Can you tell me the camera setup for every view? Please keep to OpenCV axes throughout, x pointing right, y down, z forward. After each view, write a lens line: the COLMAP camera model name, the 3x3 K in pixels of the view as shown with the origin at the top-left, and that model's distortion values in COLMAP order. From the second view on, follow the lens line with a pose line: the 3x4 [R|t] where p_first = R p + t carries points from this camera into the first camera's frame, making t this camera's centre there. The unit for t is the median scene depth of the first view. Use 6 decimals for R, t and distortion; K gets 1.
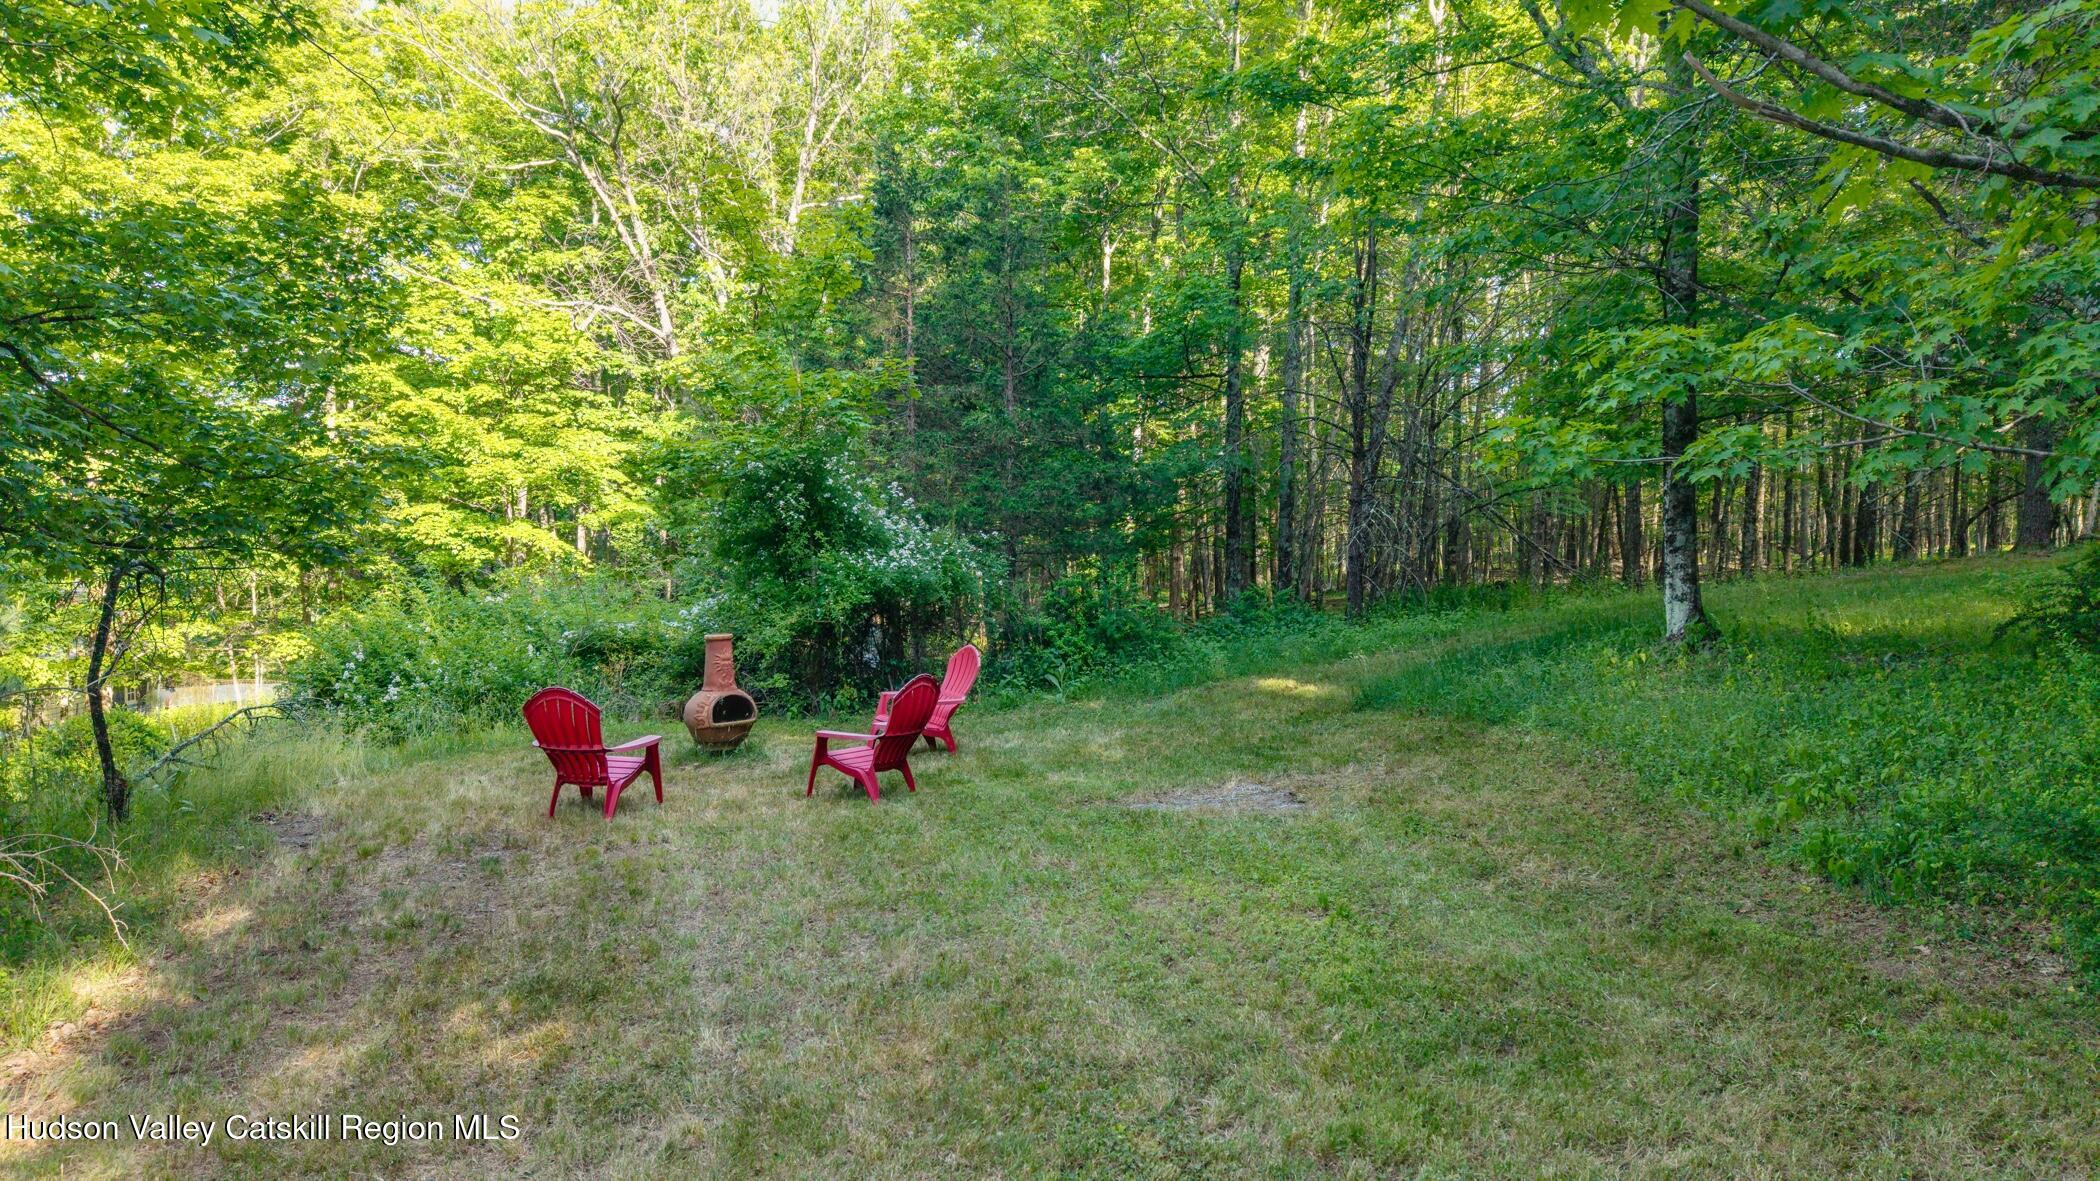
lens RADIAL K [[1377.3, 0, 1050.0], [0, 1377.3, 590.5], [0, 0, 1]] dist [0.085807, -0.191401]
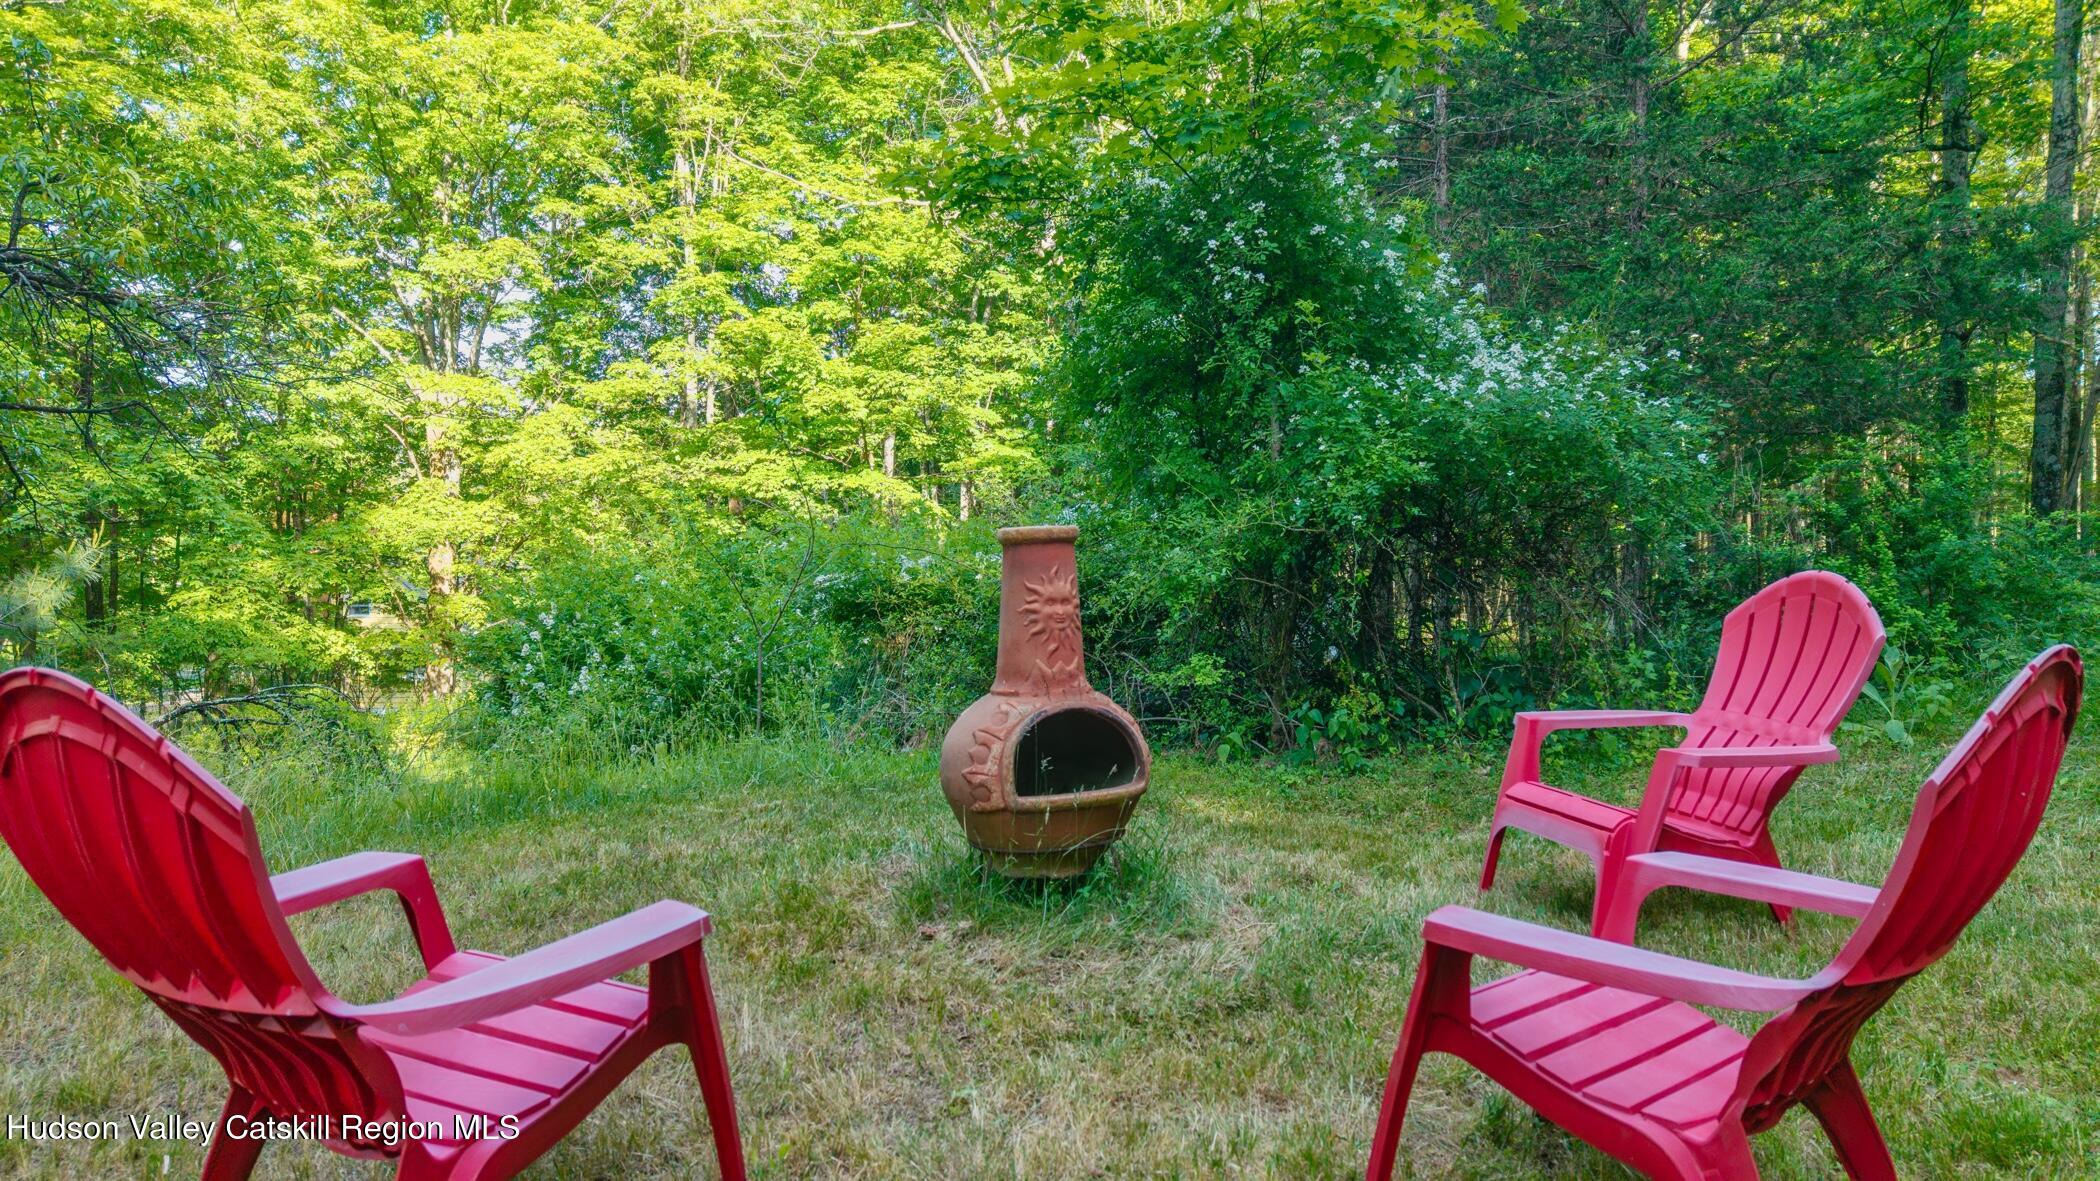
lens RADIAL K [[1377.3, 0, 1050.0], [0, 1377.3, 590.5], [0, 0, 1]] dist [0.085807, -0.191401]
pose [[0.958911, 0.002775, -0.283692, -0.114599], [-0.001905, 0.999993, 0.003340, 0.037155], [0.283699, -0.002662, 0.958910, 0.549816]]
